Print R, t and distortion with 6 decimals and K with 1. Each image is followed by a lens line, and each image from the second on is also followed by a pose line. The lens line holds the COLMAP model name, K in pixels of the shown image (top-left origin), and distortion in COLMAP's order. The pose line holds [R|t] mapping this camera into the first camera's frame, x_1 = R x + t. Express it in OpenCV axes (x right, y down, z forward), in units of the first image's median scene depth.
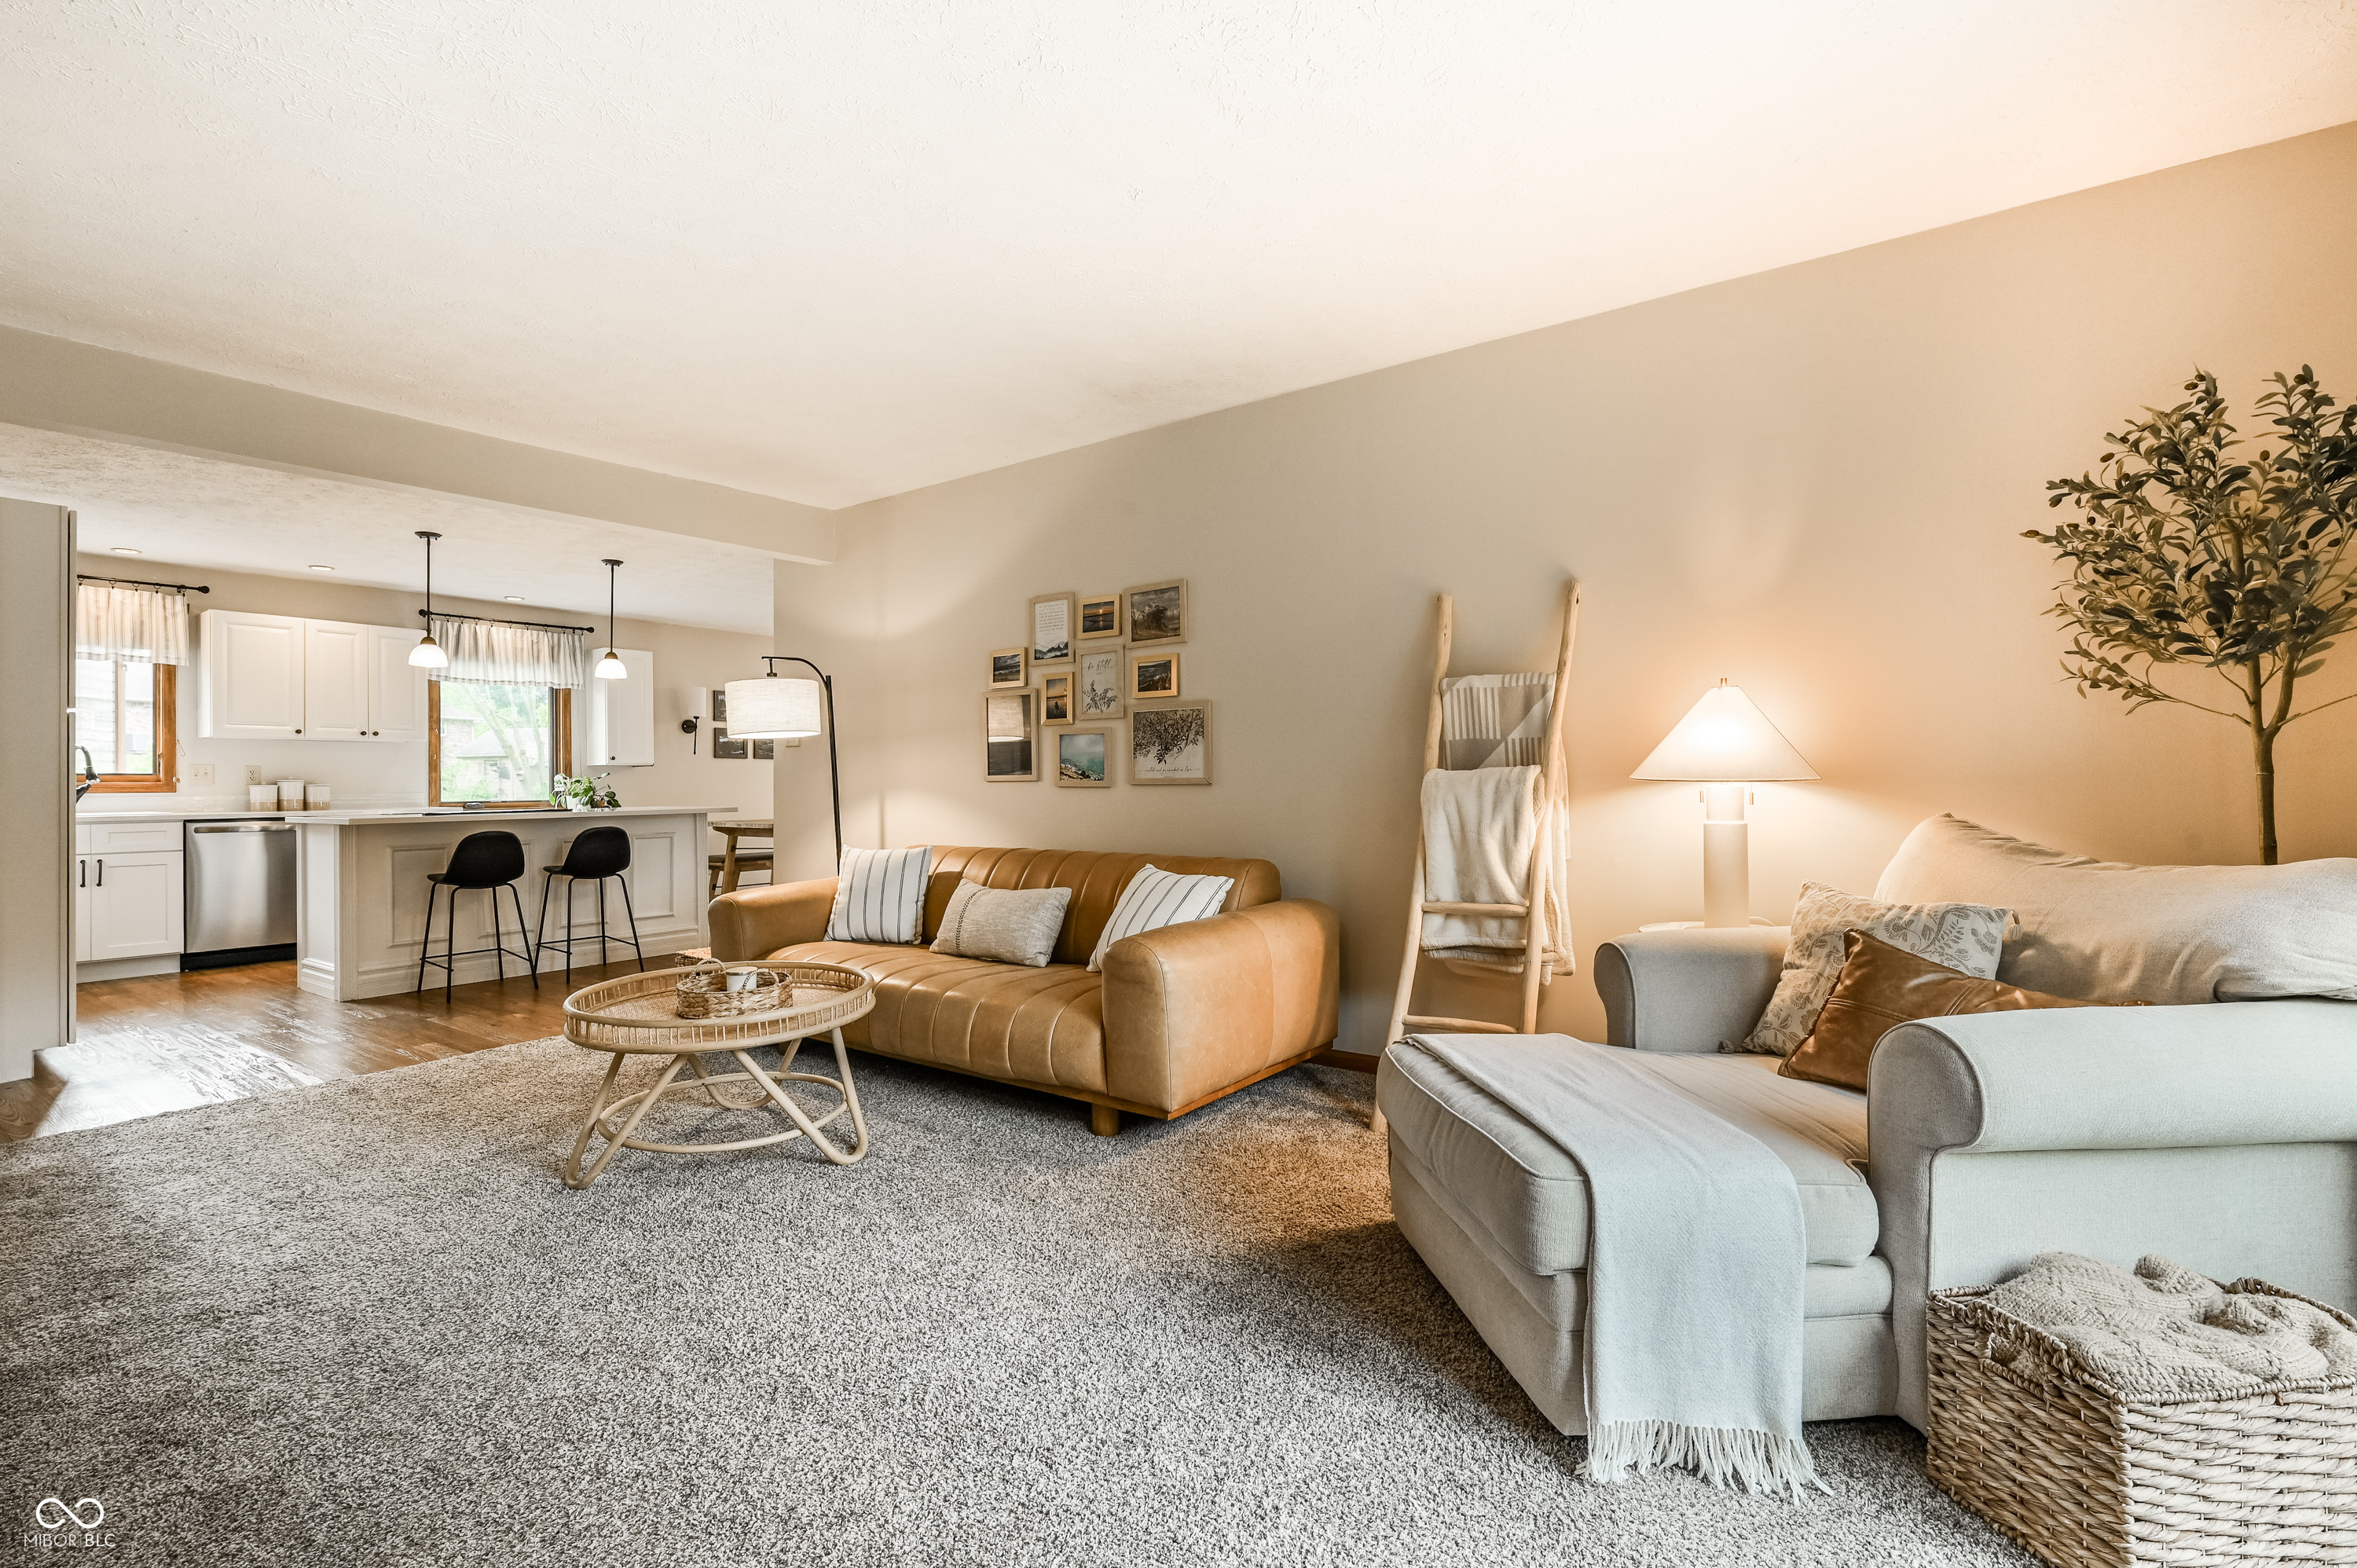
lens RADIAL K [[1065.9, 0, 1177.8], [0, 1065.9, 780.7], [0, 0, 1]] dist [-0.006230, 0.001762]
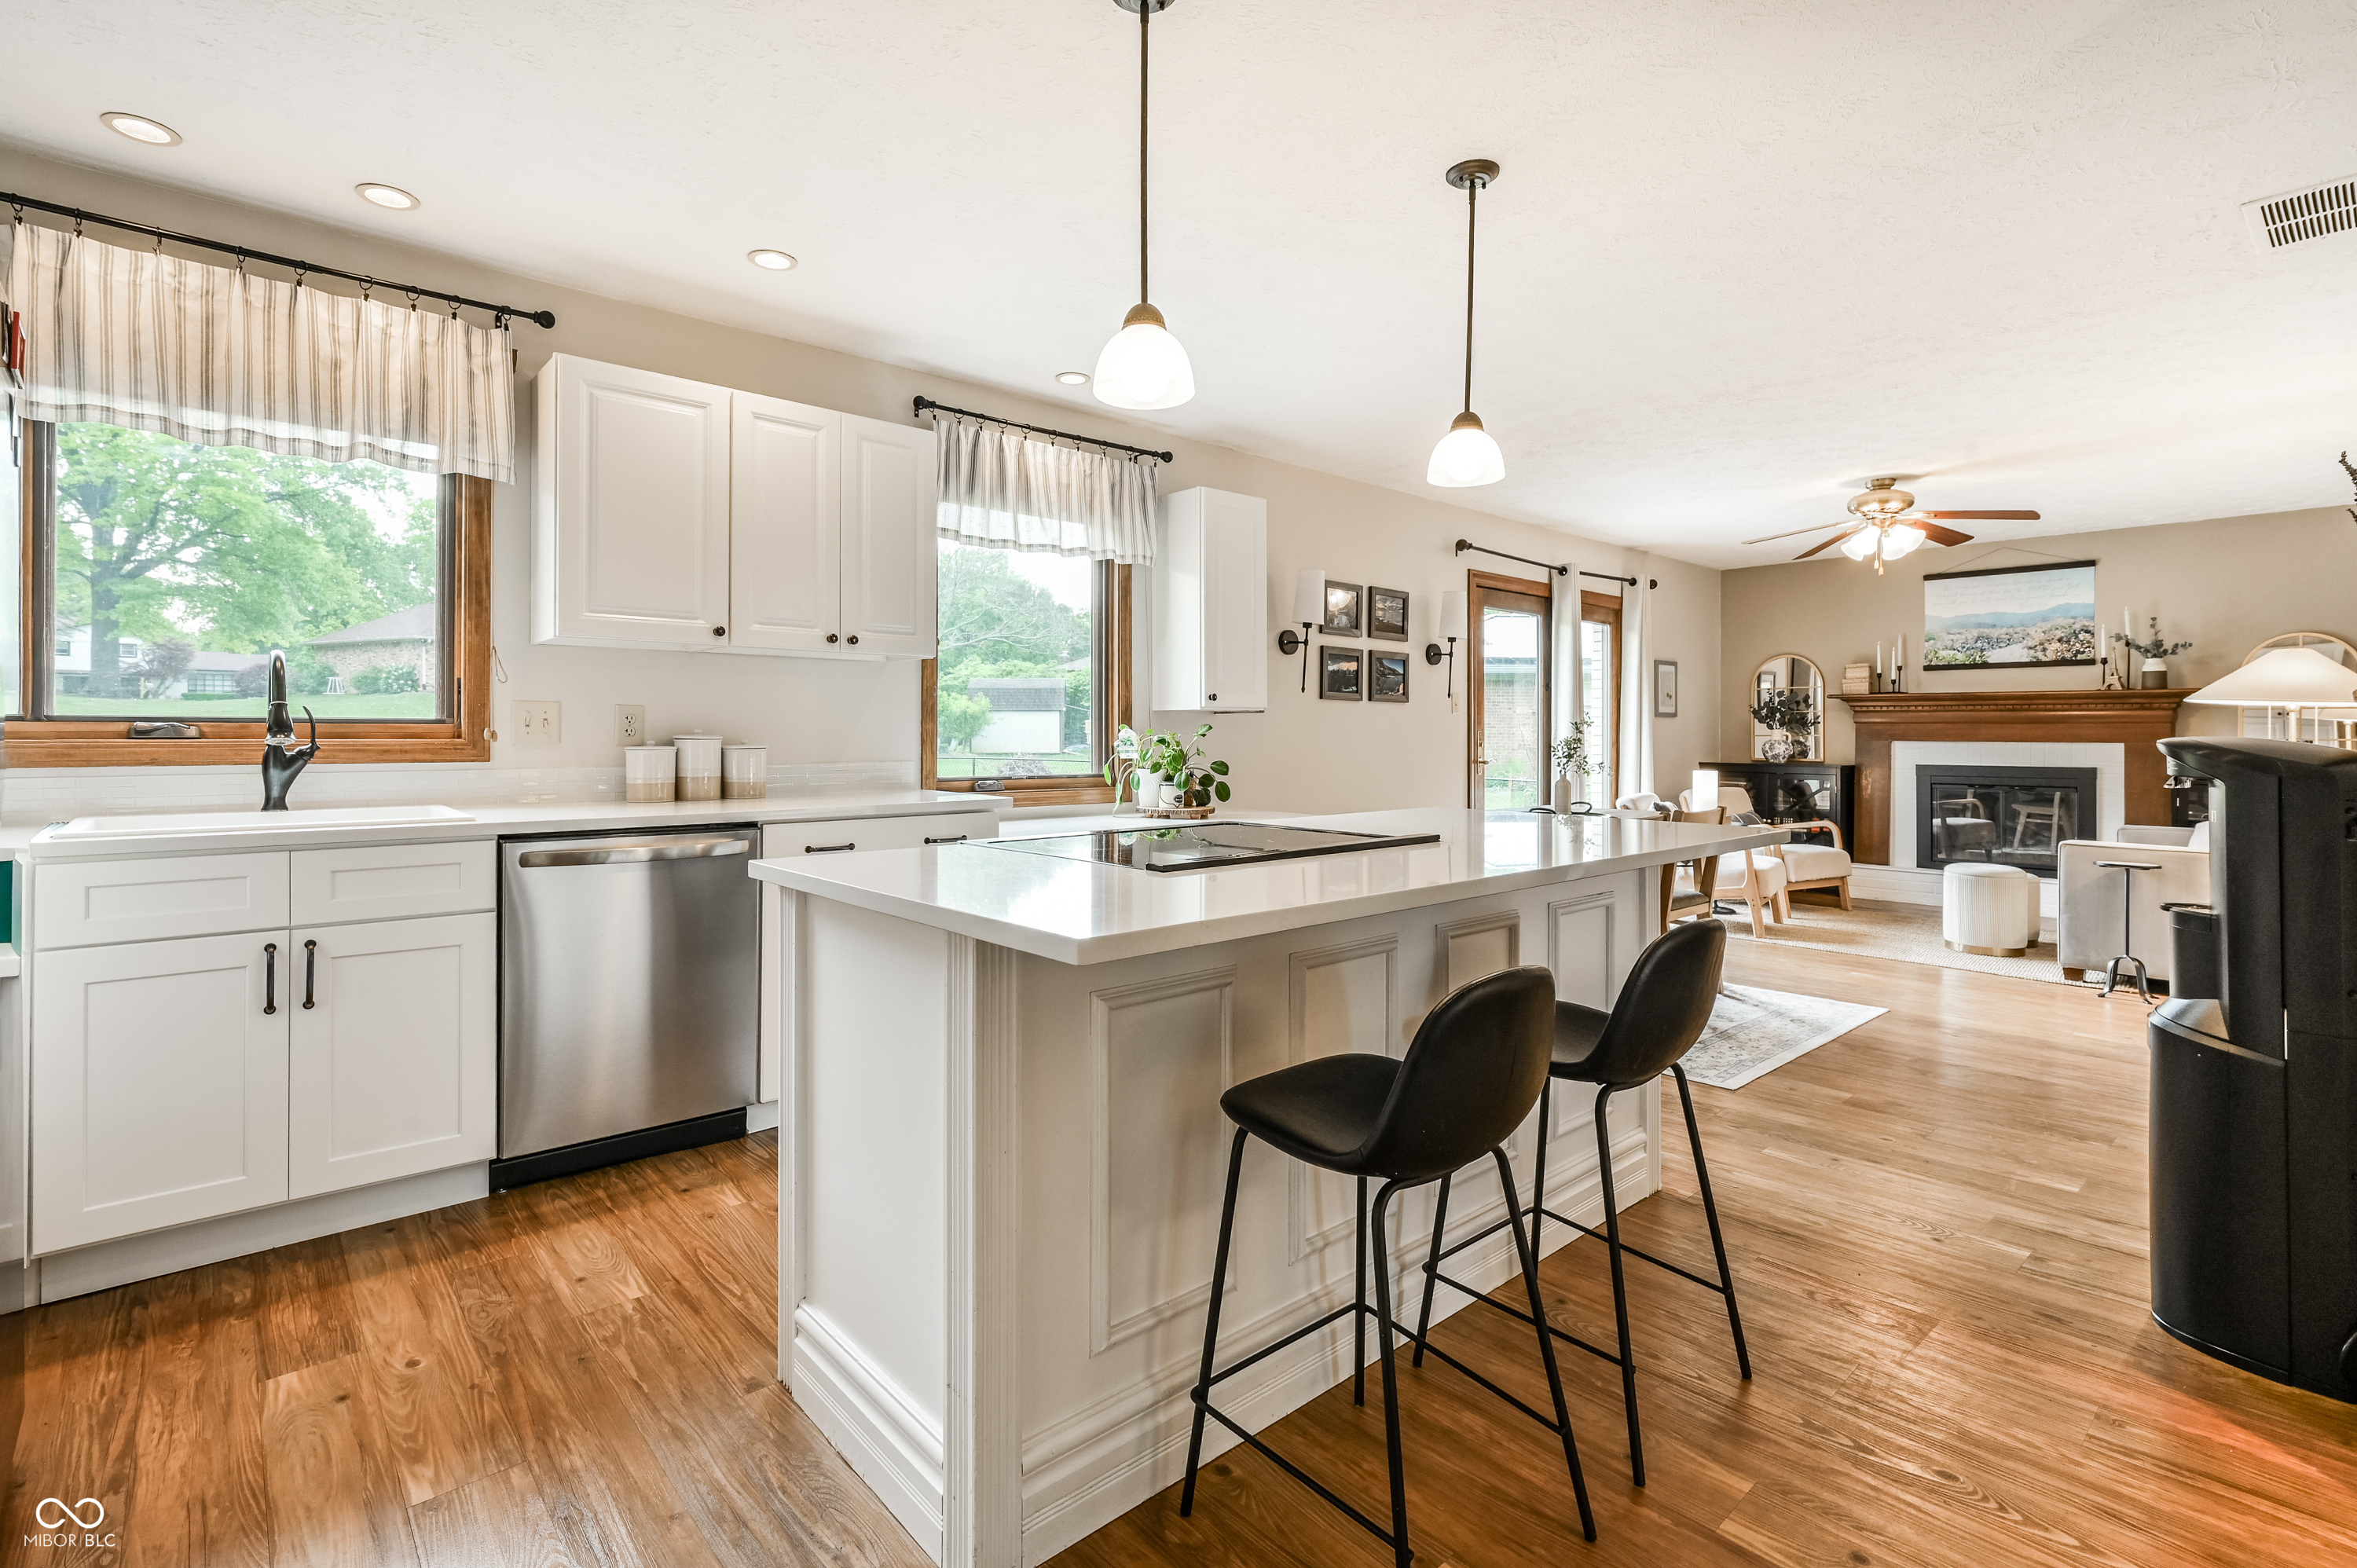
lens RADIAL K [[1065.9, 0, 1174.6], [0, 1065.9, 735.0], [0, 0, 1]] dist [-0.006230, 0.001762]
pose [[0.977175, 0.011885, -0.212104, -0.561339], [-0.010491, 0.999915, 0.007694, -0.007693], [0.212178, -0.005294, 0.977217, 0.618403]]
